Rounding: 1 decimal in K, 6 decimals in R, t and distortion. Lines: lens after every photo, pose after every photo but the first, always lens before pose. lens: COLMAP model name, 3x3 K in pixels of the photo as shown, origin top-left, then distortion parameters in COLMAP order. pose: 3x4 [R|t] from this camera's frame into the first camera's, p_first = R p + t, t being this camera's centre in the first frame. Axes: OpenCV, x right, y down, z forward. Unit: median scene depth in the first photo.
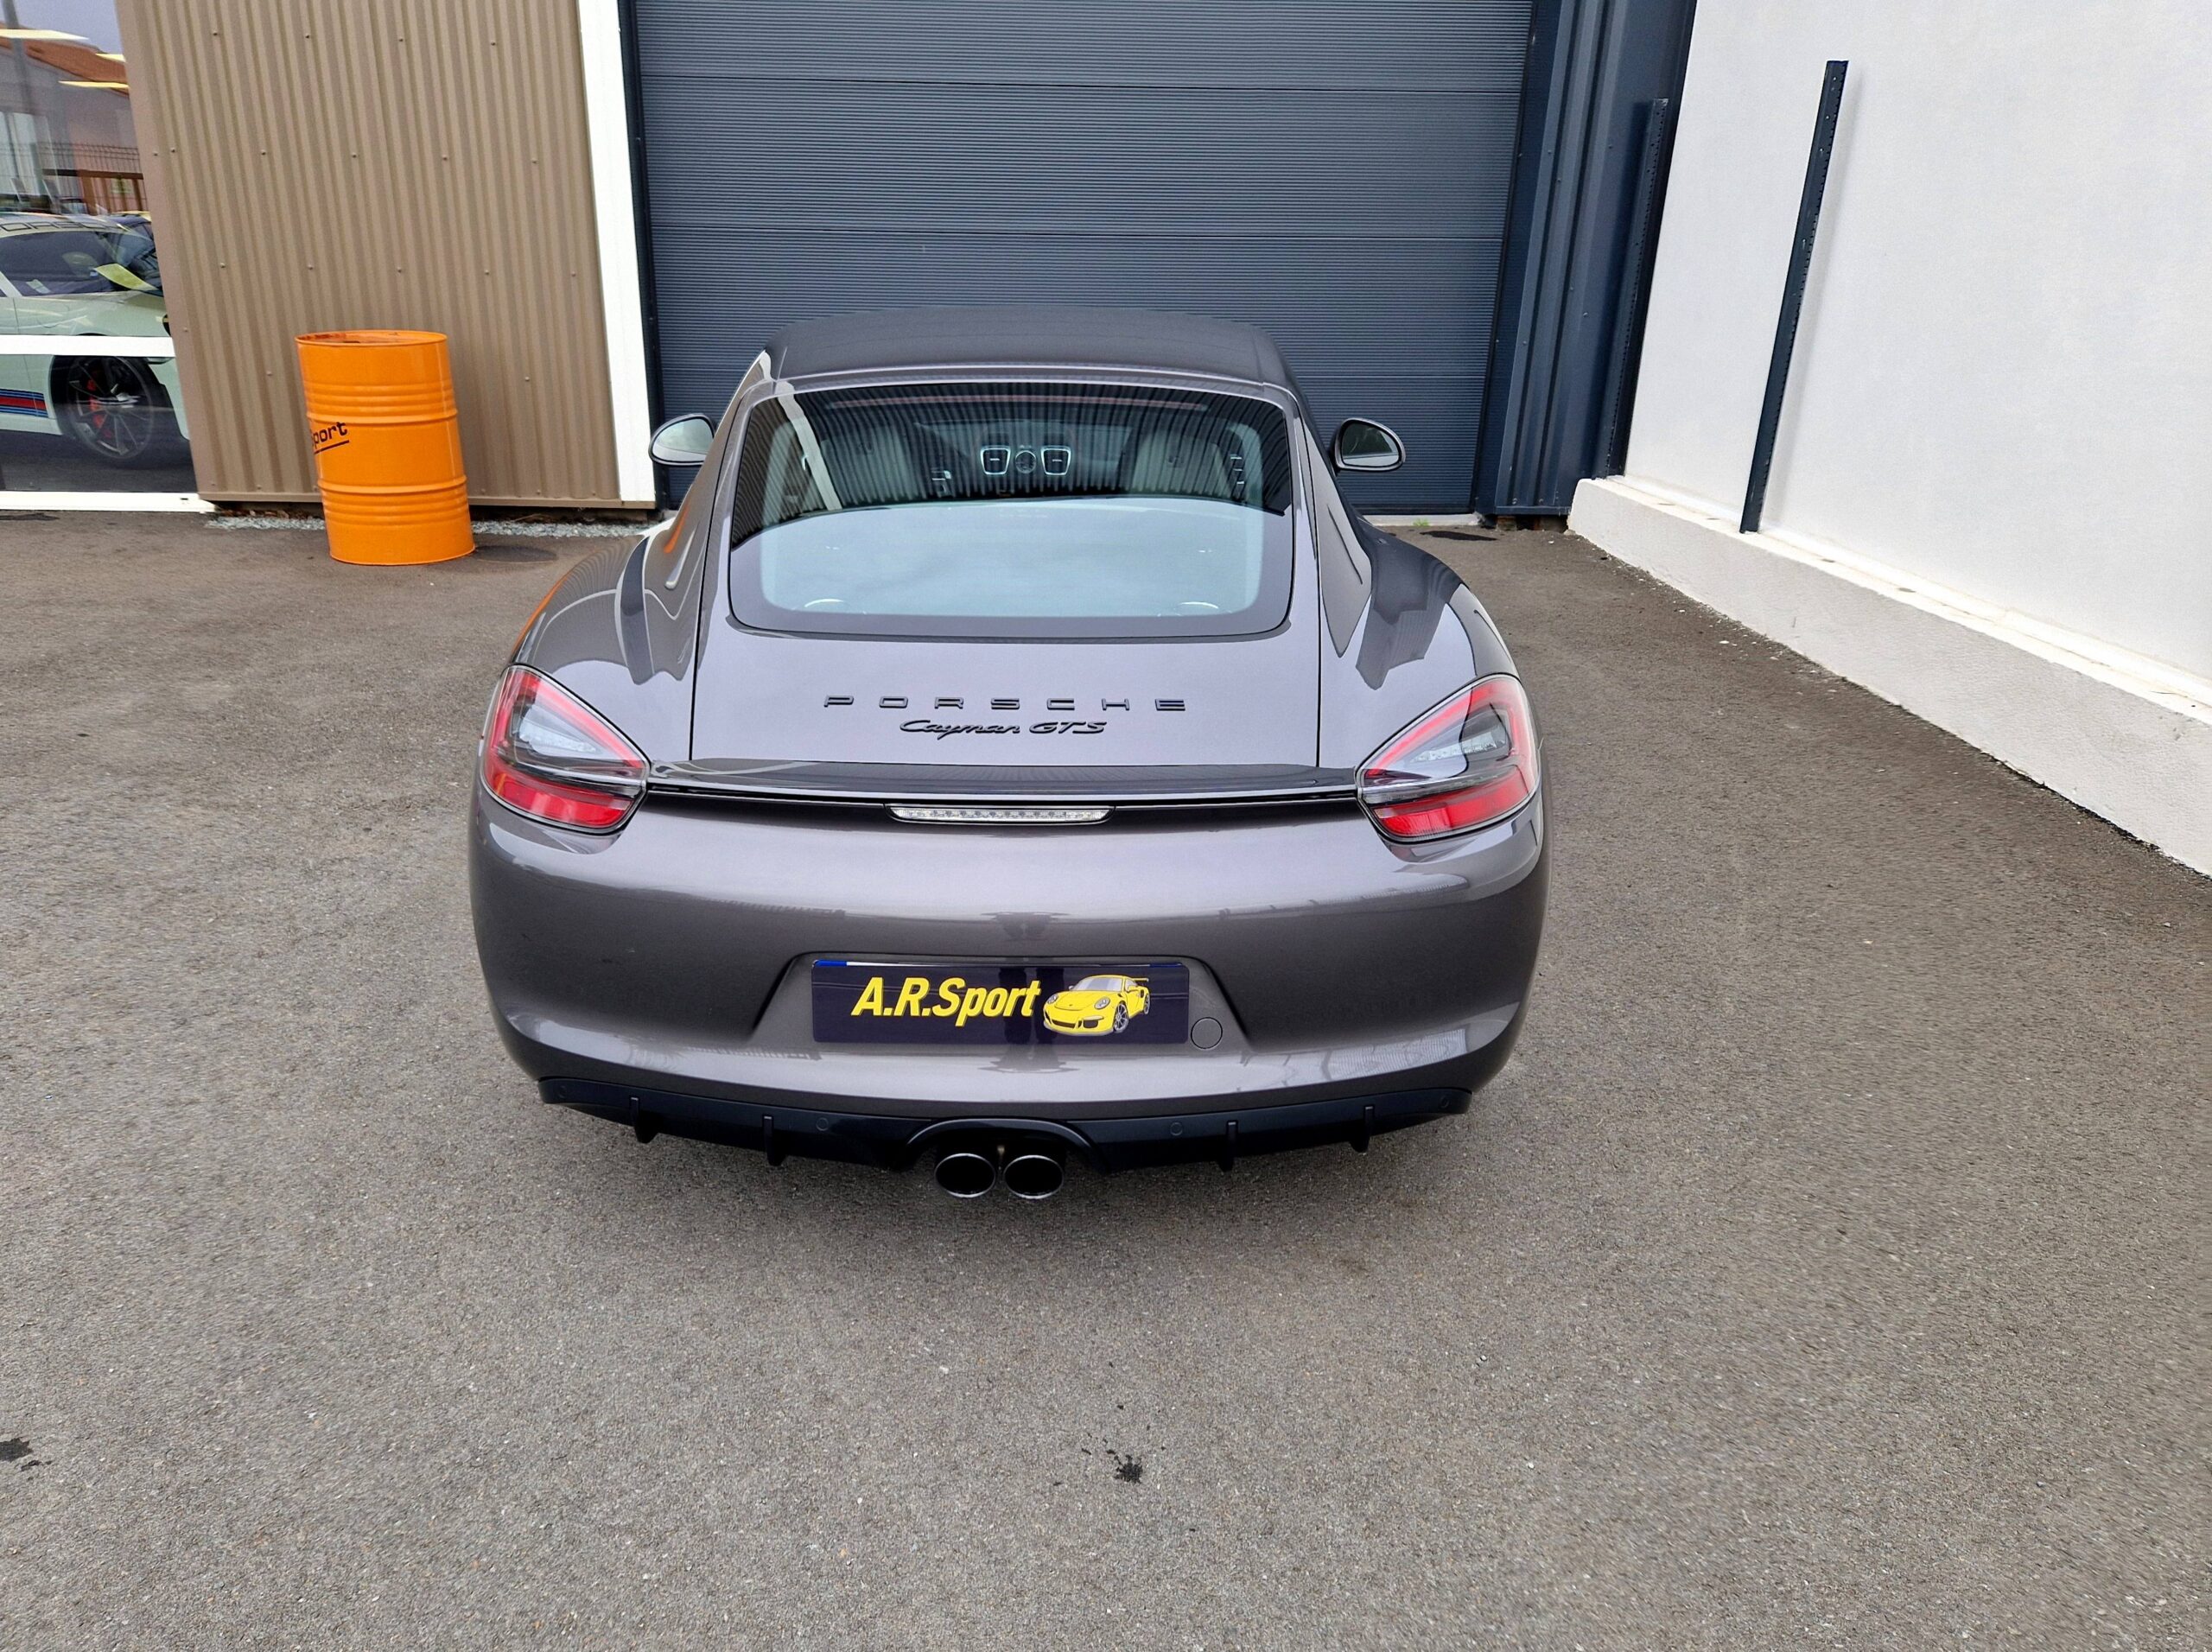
lens RADIAL K [[1614.3, 0, 1031.4], [0, 1614.3, 865.5], [0, 0, 1]] dist [0.067062, -0.055620]
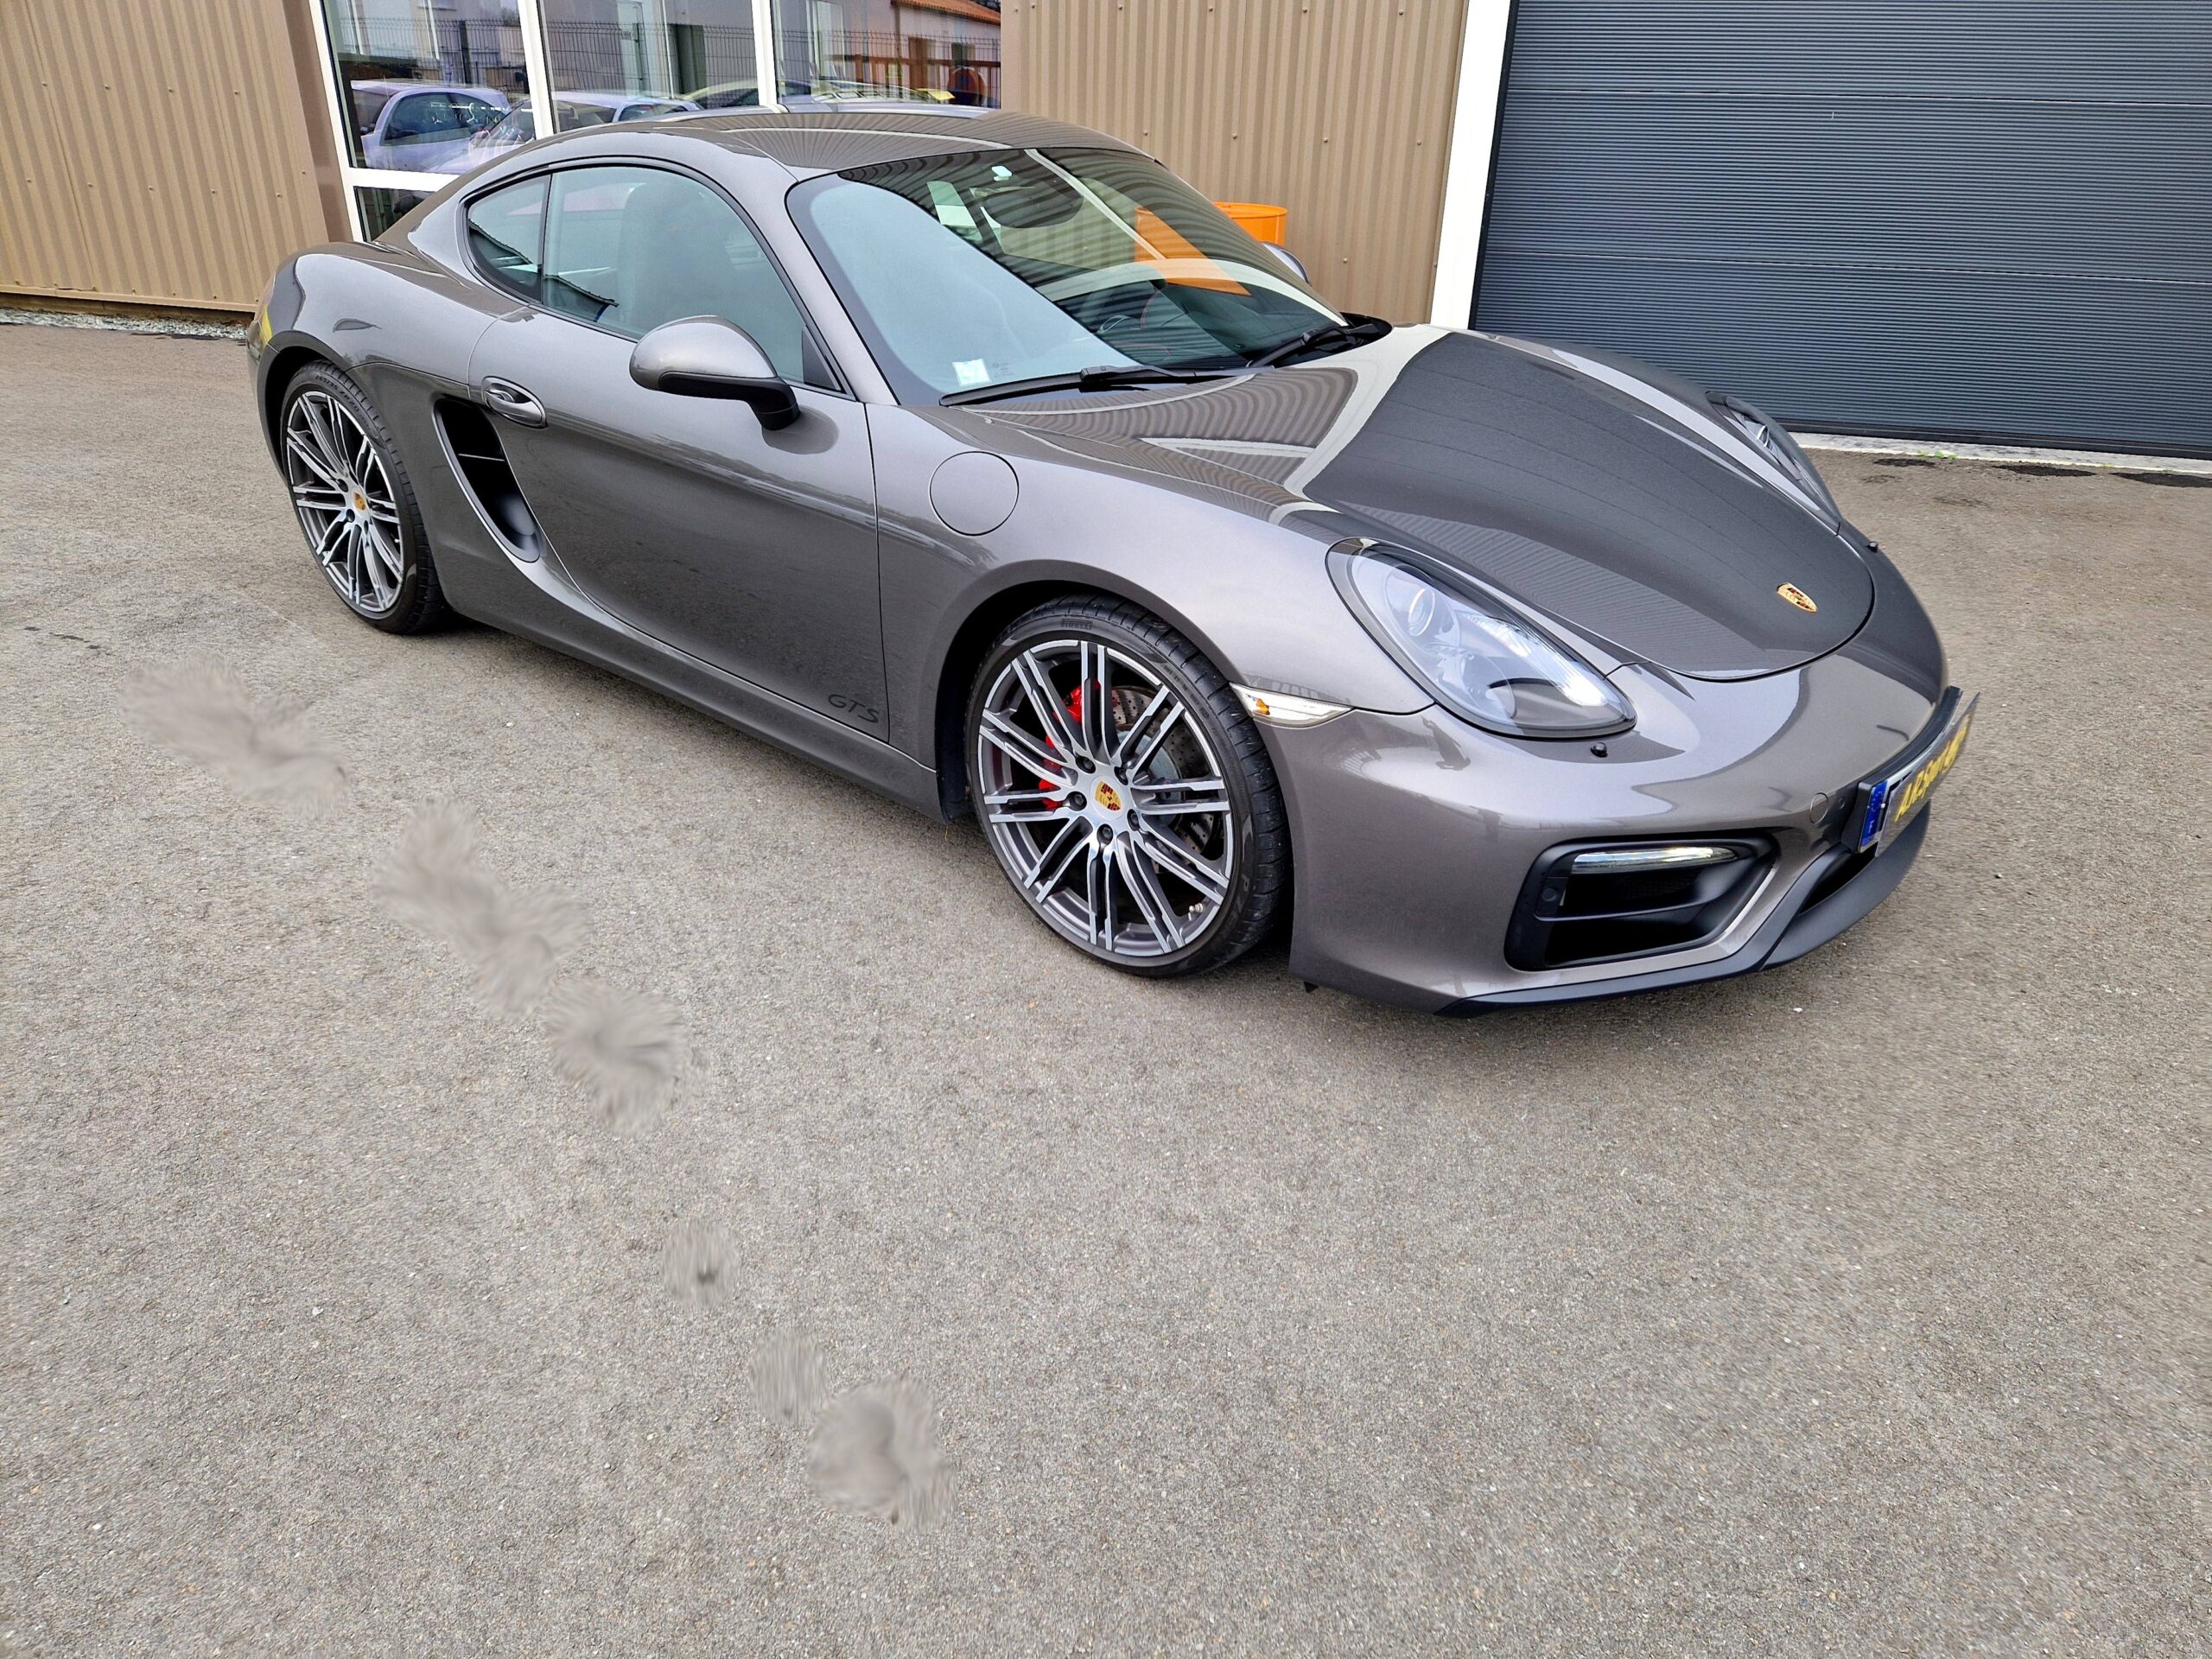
lens RADIAL K [[1481.5, 0, 1120.8], [0, 1481.5, 815.6], [0, 0, 1]] dist [0.075909, -0.069287]
pose [[0.951608, 0.142105, -0.272484, -0.360407], [-0.126600, 0.989208, 0.073756, -0.078348], [0.280025, -0.035690, 0.959329, 0.326749]]
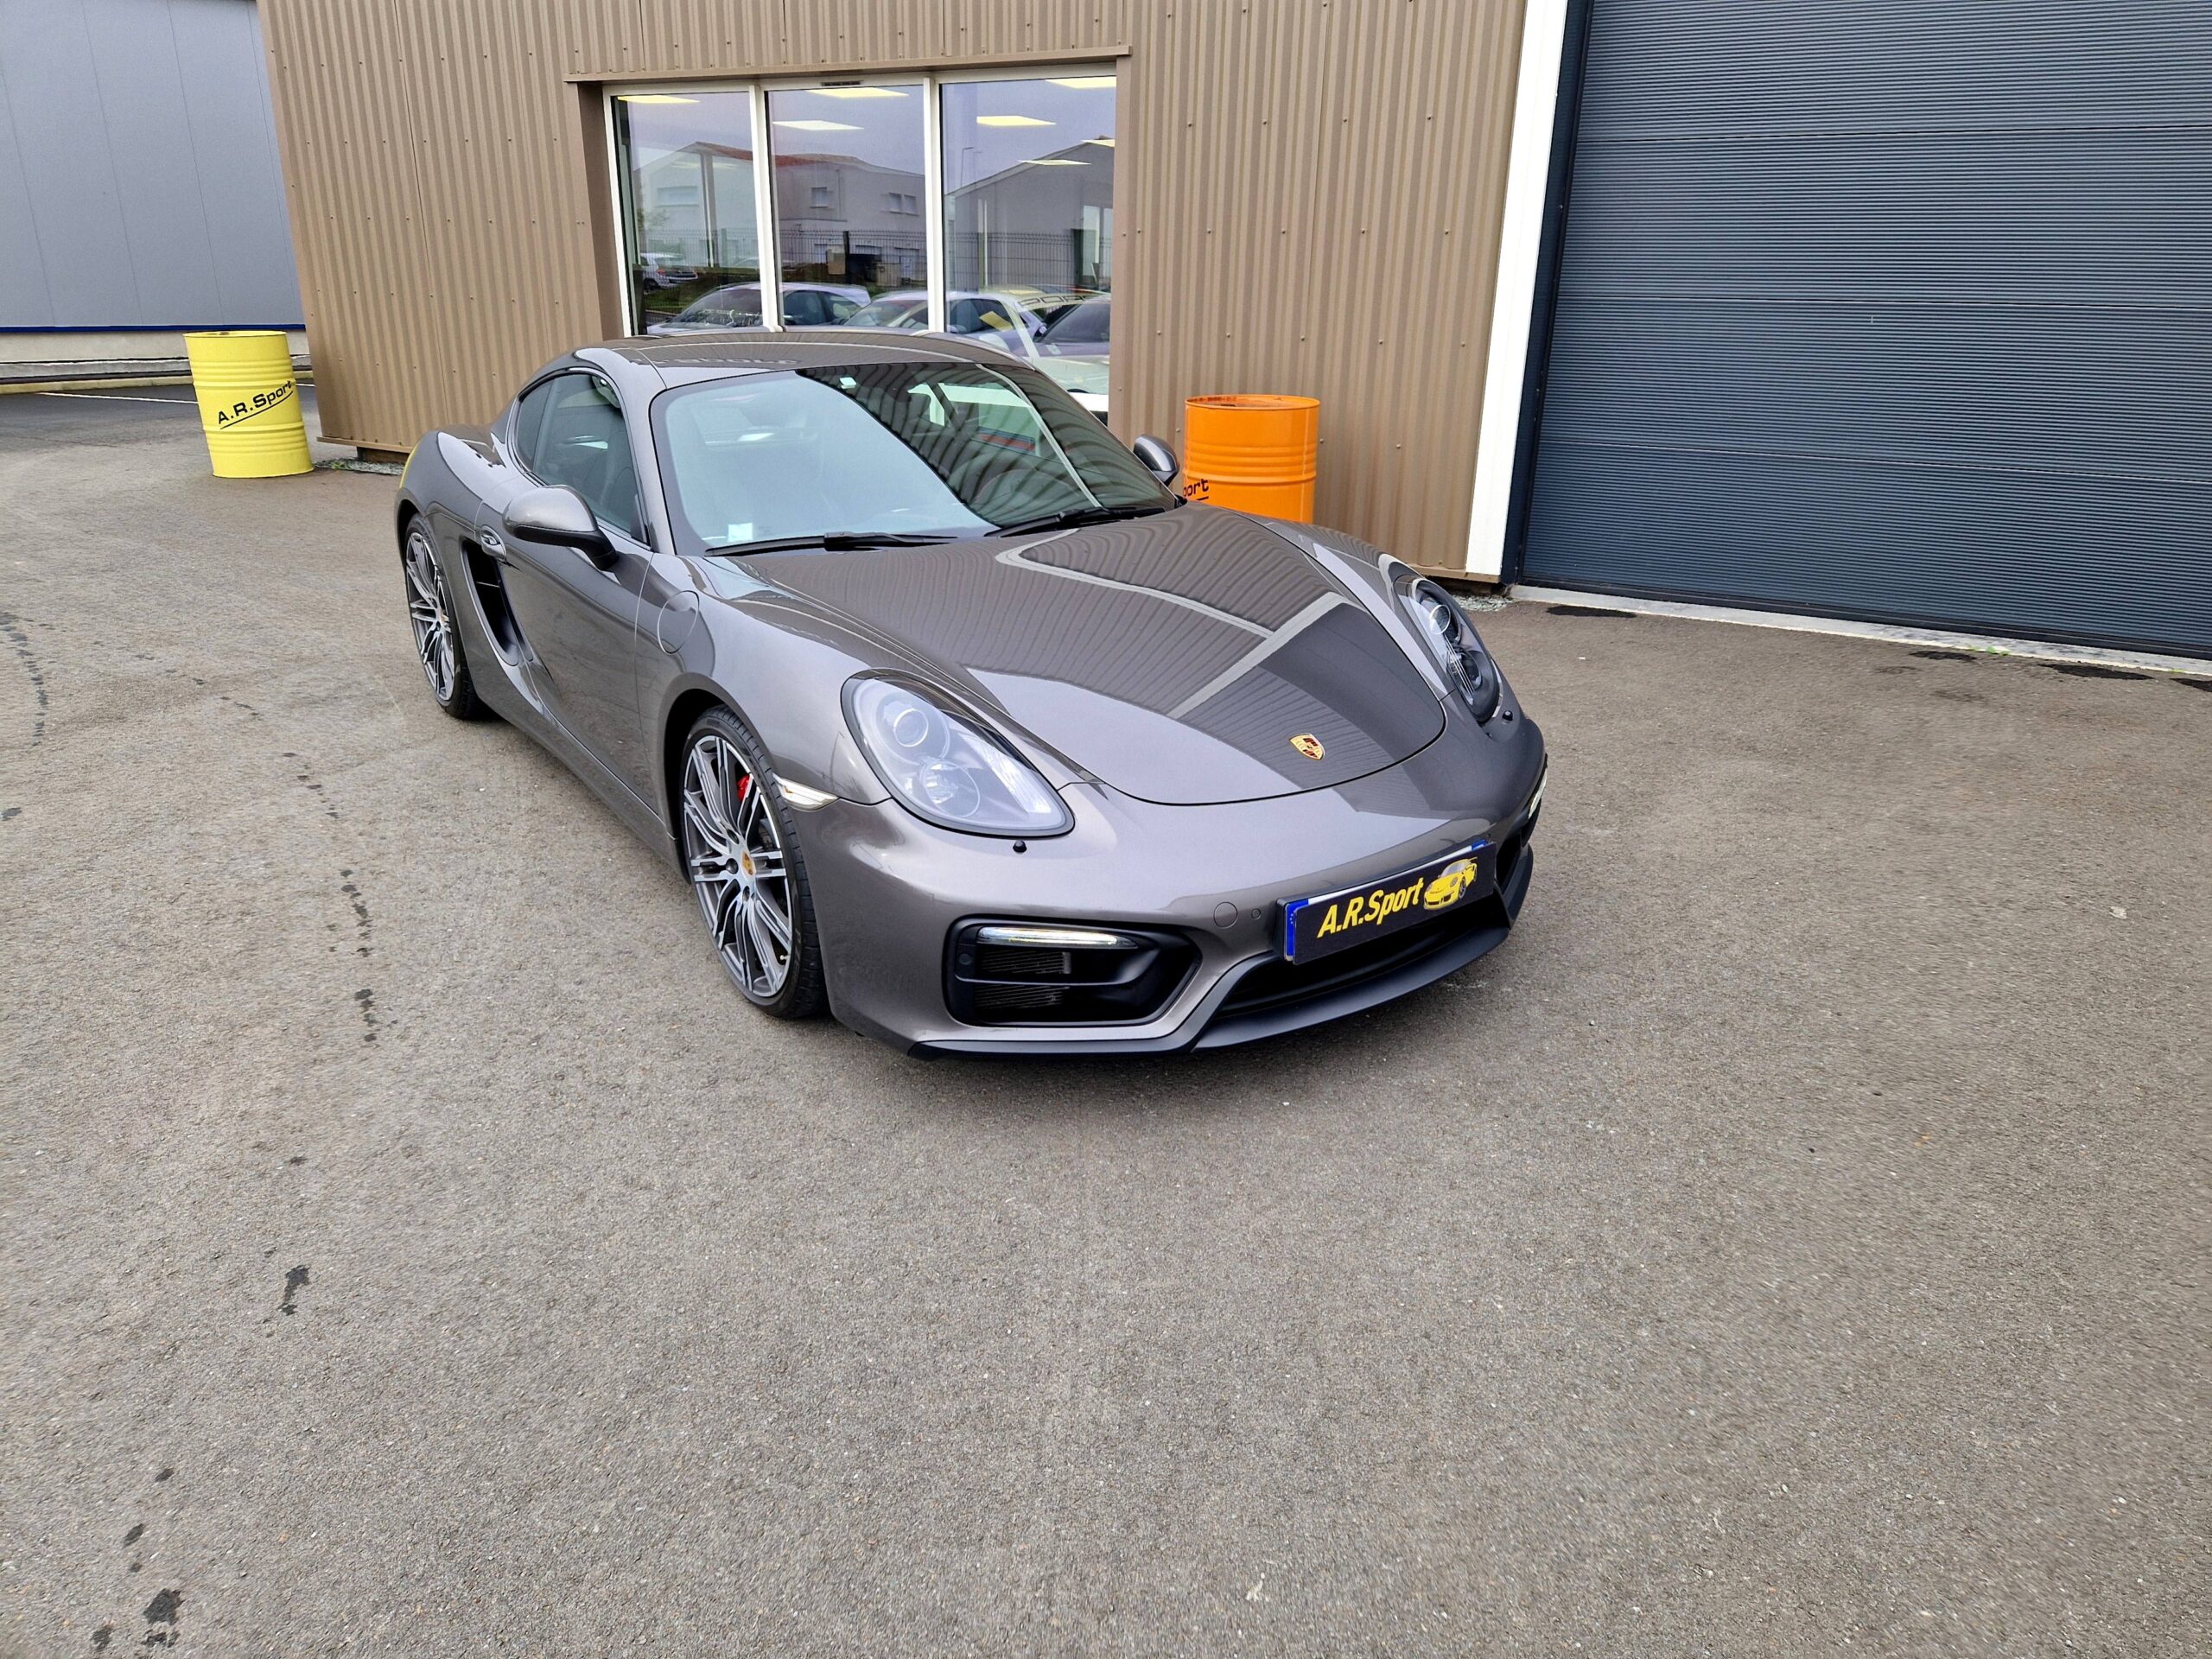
lens RADIAL K [[1481.5, 0, 1115.1], [0, 1481.5, 786.4], [0, 0, 1]] dist [0.075909, -0.069287]
pose [[0.843940, 0.175352, -0.506969, 0.104024], [-0.206370, 0.978461, -0.005107, -0.123684], [0.495154, 0.108933, 0.861949, 0.343726]]
